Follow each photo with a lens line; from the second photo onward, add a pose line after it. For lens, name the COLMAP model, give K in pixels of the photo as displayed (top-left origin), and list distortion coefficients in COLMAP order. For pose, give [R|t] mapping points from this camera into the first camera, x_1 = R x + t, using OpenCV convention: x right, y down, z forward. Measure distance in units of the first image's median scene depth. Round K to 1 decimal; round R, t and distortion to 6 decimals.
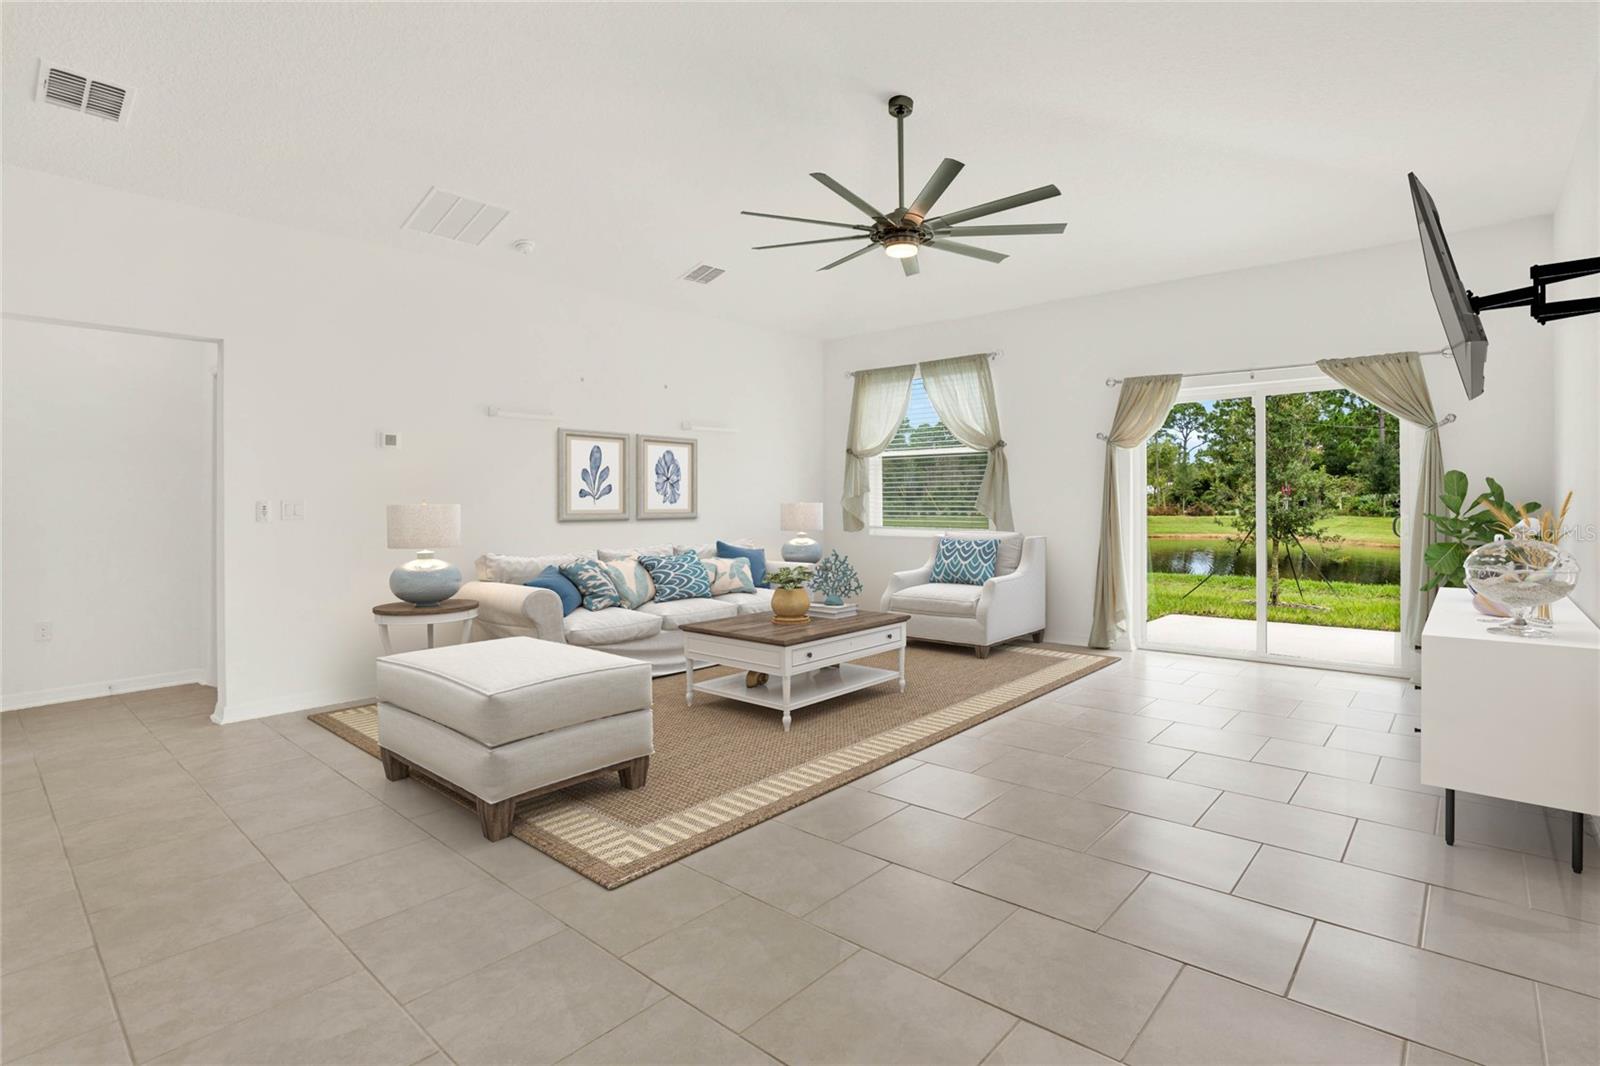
lens RADIAL K [[767.5, 0, 823.0], [0, 767.5, 501.6], [0, 0, 1]] dist [-0.010098, -0.000254]
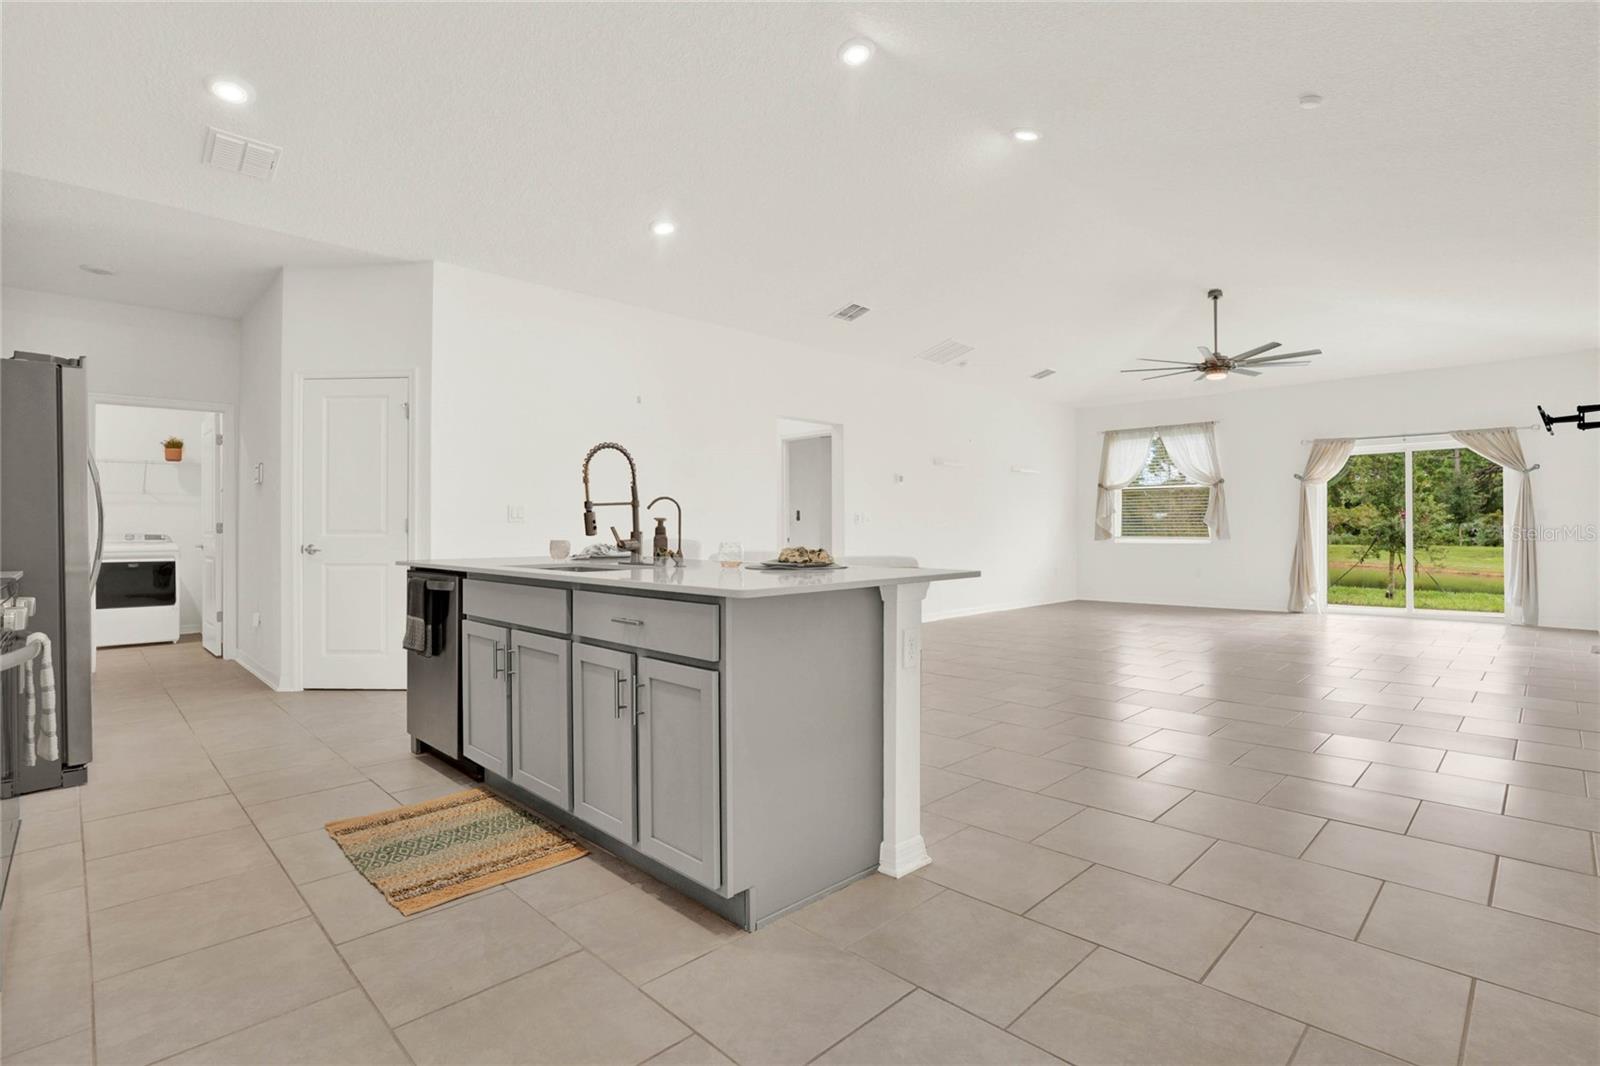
lens RADIAL K [[767.5, 0, 806.1], [0, 767.5, 534.8], [0, 0, 1]] dist [-0.010098, -0.000254]
pose [[0.997526, 0.004321, -0.070171, -0.318336], [-0.003975, 0.999979, 0.005057, 0.017857], [0.070192, -0.004766, 0.997522, -0.376705]]
